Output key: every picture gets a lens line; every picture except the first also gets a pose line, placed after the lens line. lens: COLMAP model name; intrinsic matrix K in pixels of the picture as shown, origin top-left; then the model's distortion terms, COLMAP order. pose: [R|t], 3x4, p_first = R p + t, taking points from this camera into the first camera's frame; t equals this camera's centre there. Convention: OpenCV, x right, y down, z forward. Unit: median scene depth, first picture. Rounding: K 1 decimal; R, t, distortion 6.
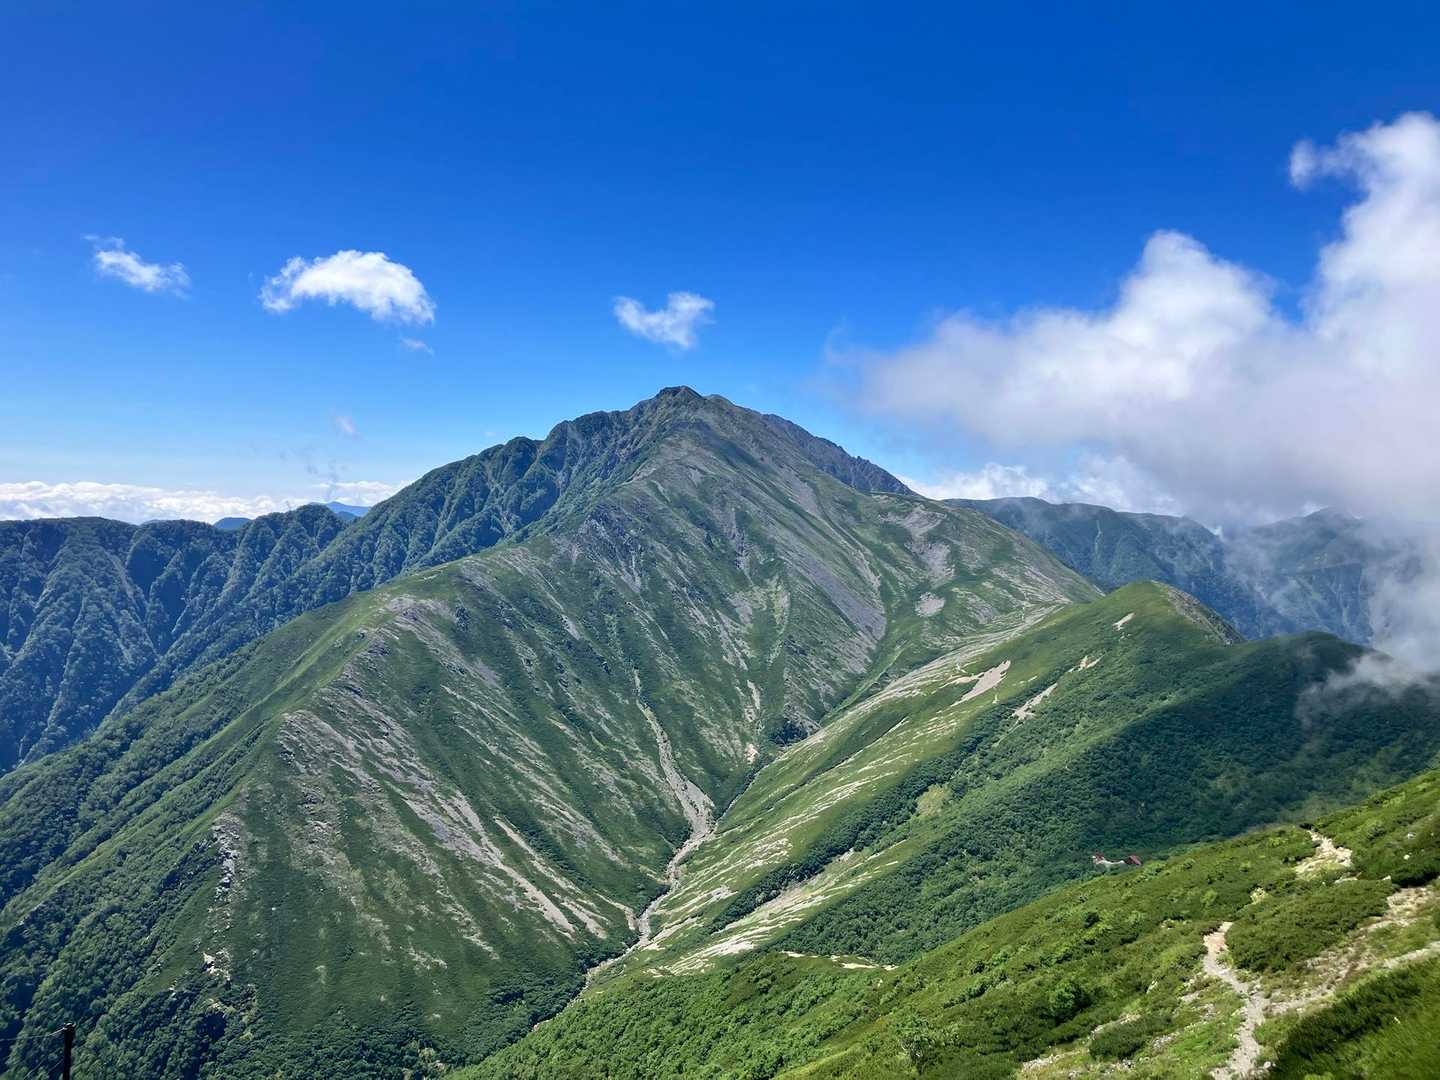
lens RADIAL K [[1159.0, 0, 705.0], [0, 1159.0, 520.0], [0, 0, 1]] dist [0.093623, -0.161665]
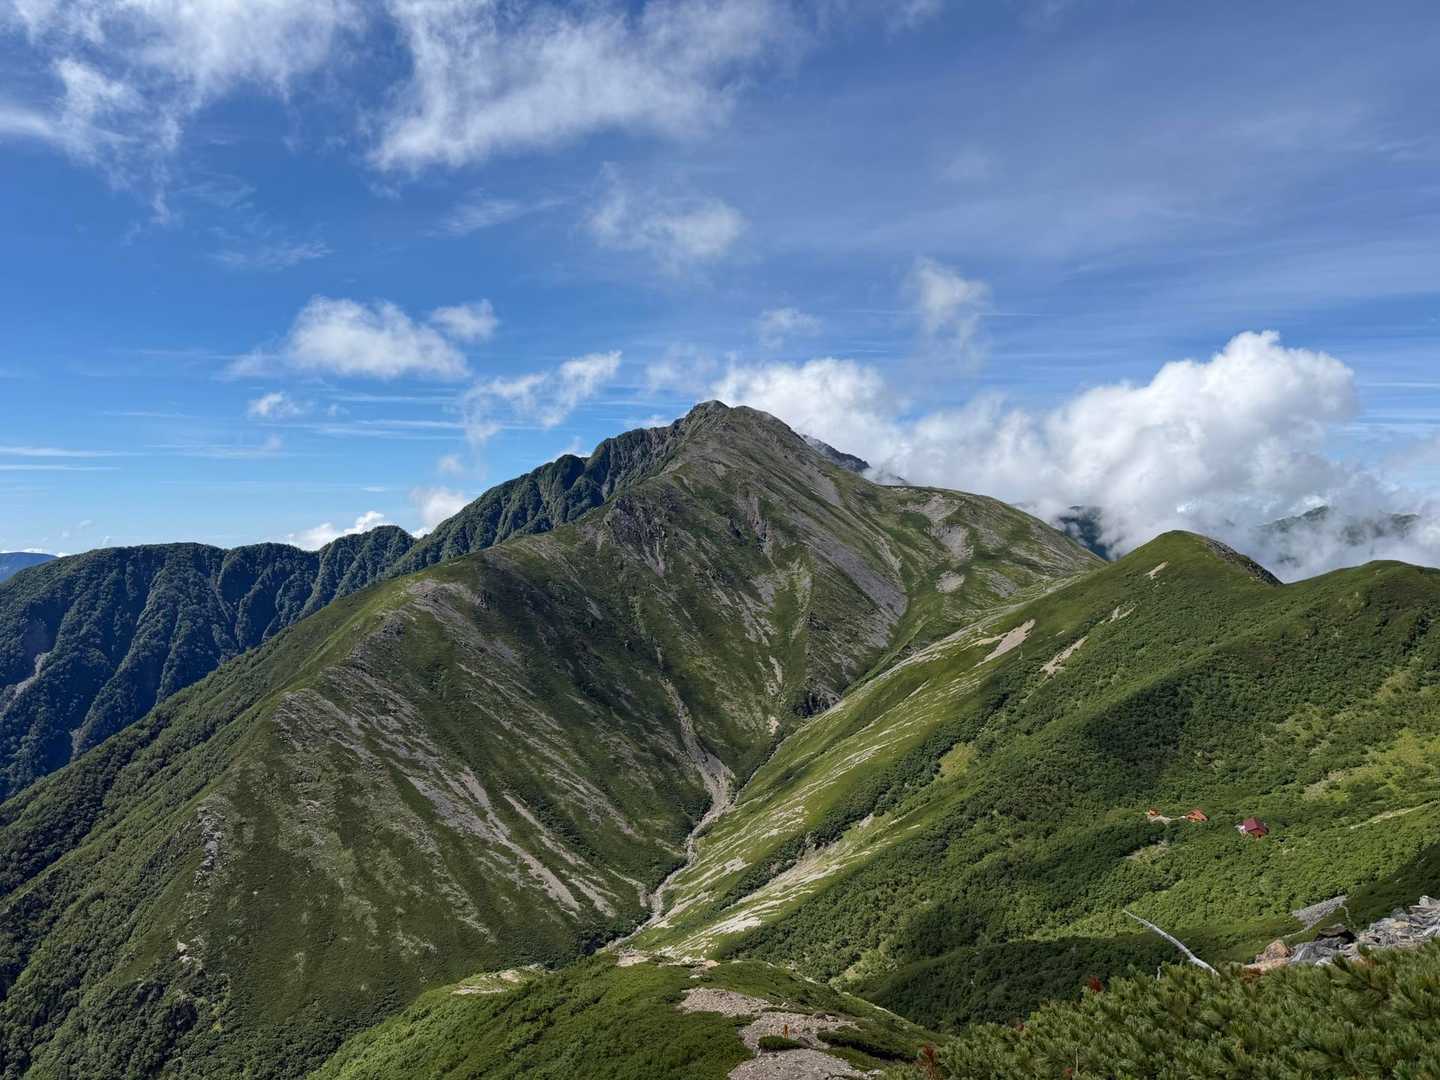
lens RADIAL K [[986.0, 0, 710.0], [0, 986.0, 546.3], [0, 0, 1]] dist [0.140194, -0.204138]
pose [[0.998194, -0.036286, -0.047877, 0.037380], [0.036005, 0.999329, -0.006710, 0.059407], [0.048088, 0.004974, 0.998831, 0.171137]]
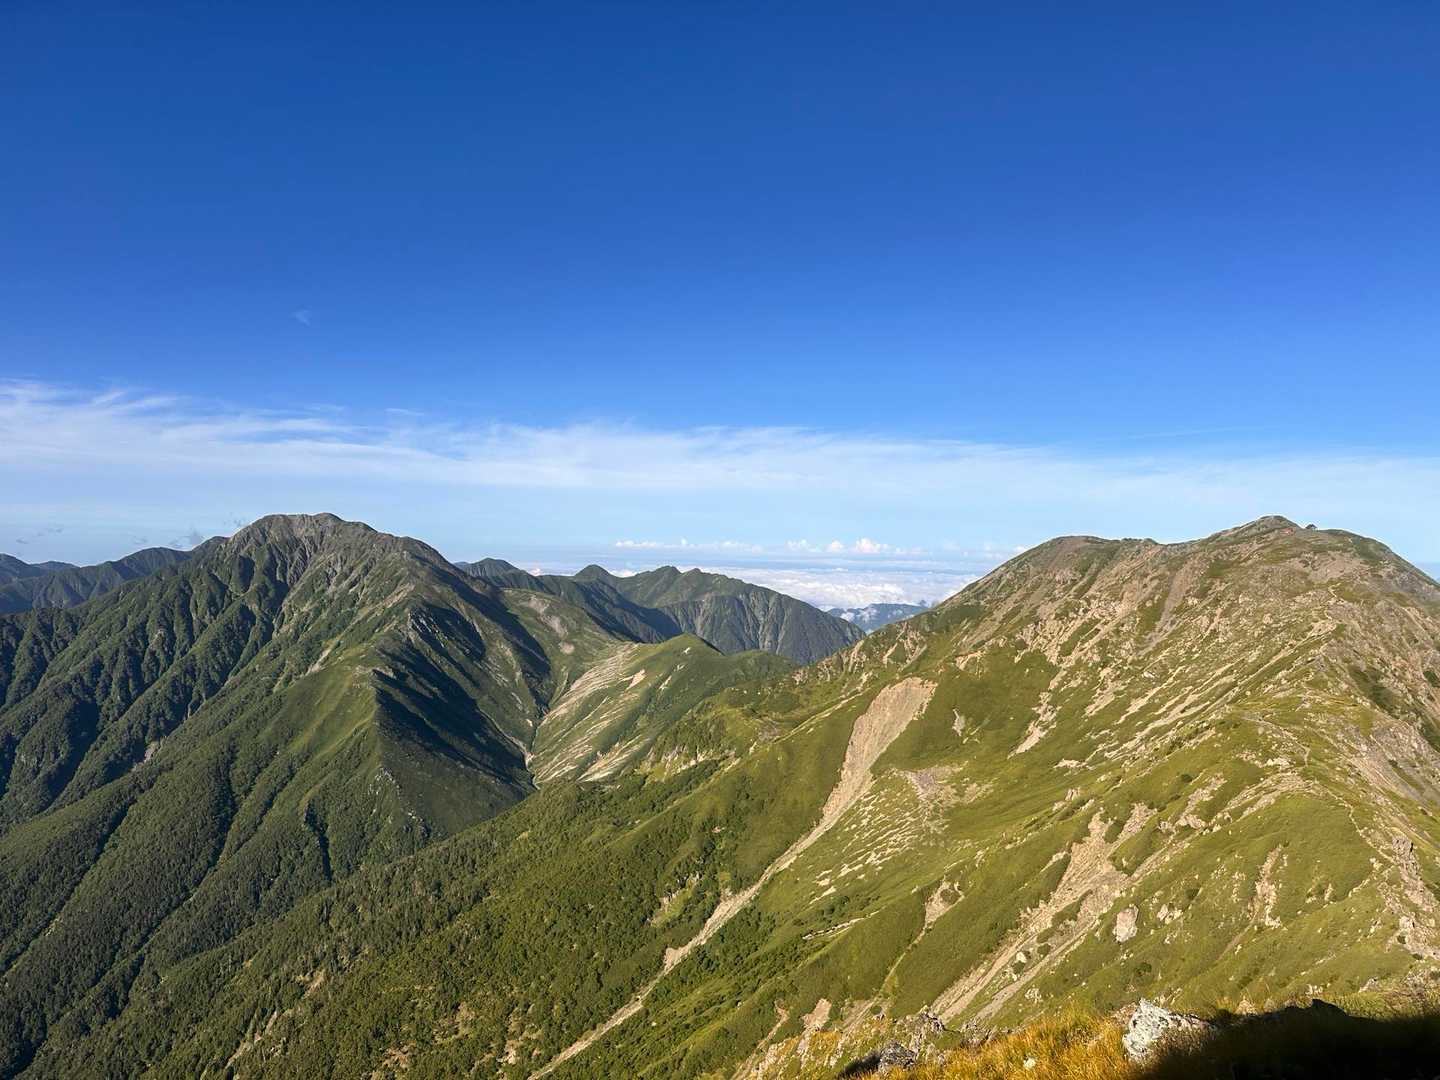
lens RADIAL K [[986.0, 0, 710.0], [0, 986.0, 546.3], [0, 0, 1]] dist [0.140194, -0.204138]
pose [[0.835596, -0.019053, 0.549013, -0.837551], [0.026772, 0.999623, -0.006056, -0.137367], [-0.548691, 0.019759, 0.835792, -0.931997]]
